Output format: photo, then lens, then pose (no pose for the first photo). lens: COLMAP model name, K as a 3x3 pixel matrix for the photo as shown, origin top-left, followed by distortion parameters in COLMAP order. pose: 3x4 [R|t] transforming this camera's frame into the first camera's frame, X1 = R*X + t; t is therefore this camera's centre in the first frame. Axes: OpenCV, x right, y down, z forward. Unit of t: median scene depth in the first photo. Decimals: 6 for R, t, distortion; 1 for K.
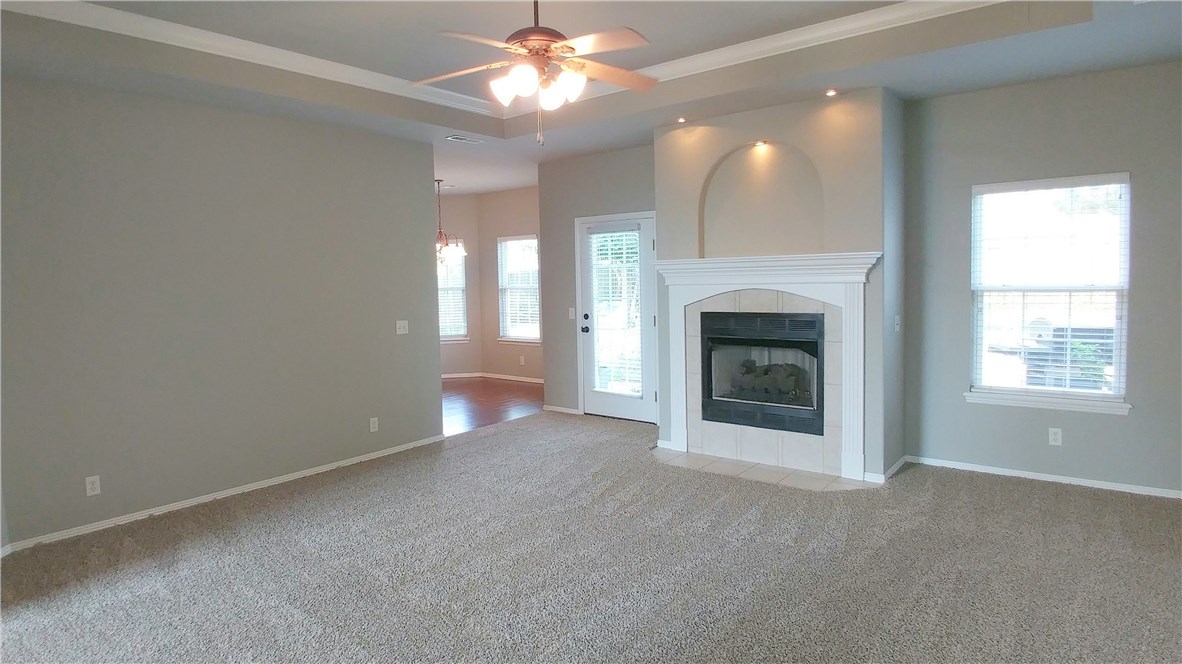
lens RADIAL K [[666.9, 0, 584.7], [0, 666.9, 314.4], [0, 0, 1]] dist [-0.025932, -0.000276]
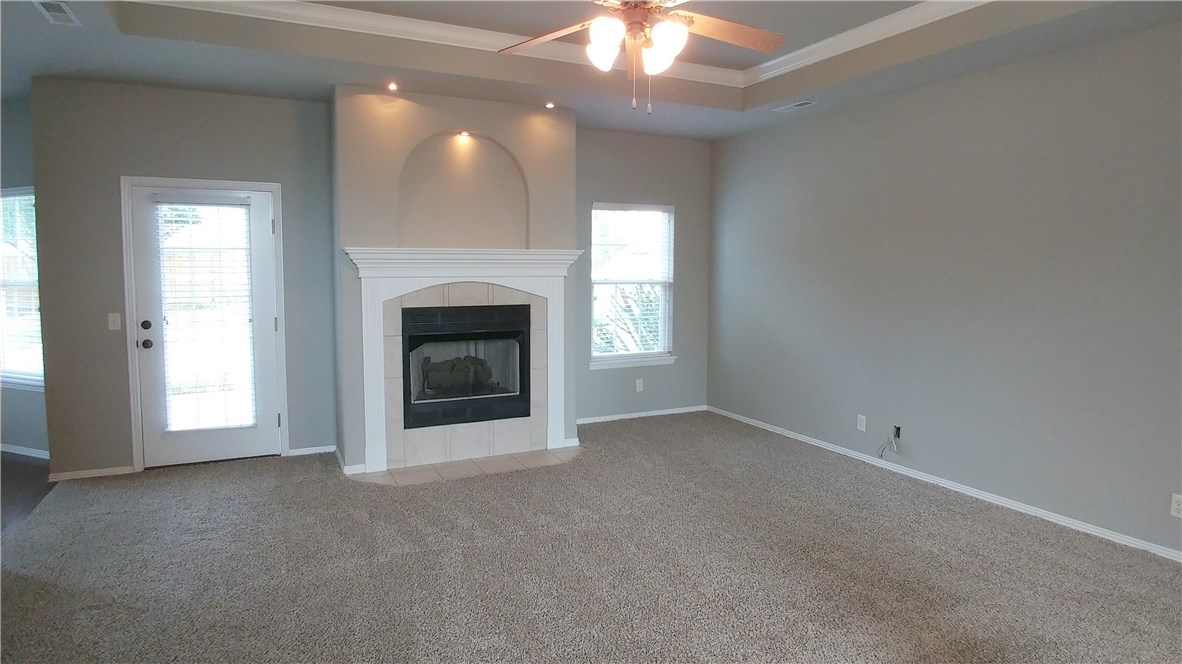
lens RADIAL K [[666.9, 0, 584.7], [0, 666.9, 314.4], [0, 0, 1]] dist [-0.025932, -0.000276]
pose [[0.424672, -0.040278, 0.904451, -0.524939], [0.040615, 0.998852, 0.025412, -0.007927], [-0.904436, 0.025943, 0.425820, 0.401626]]
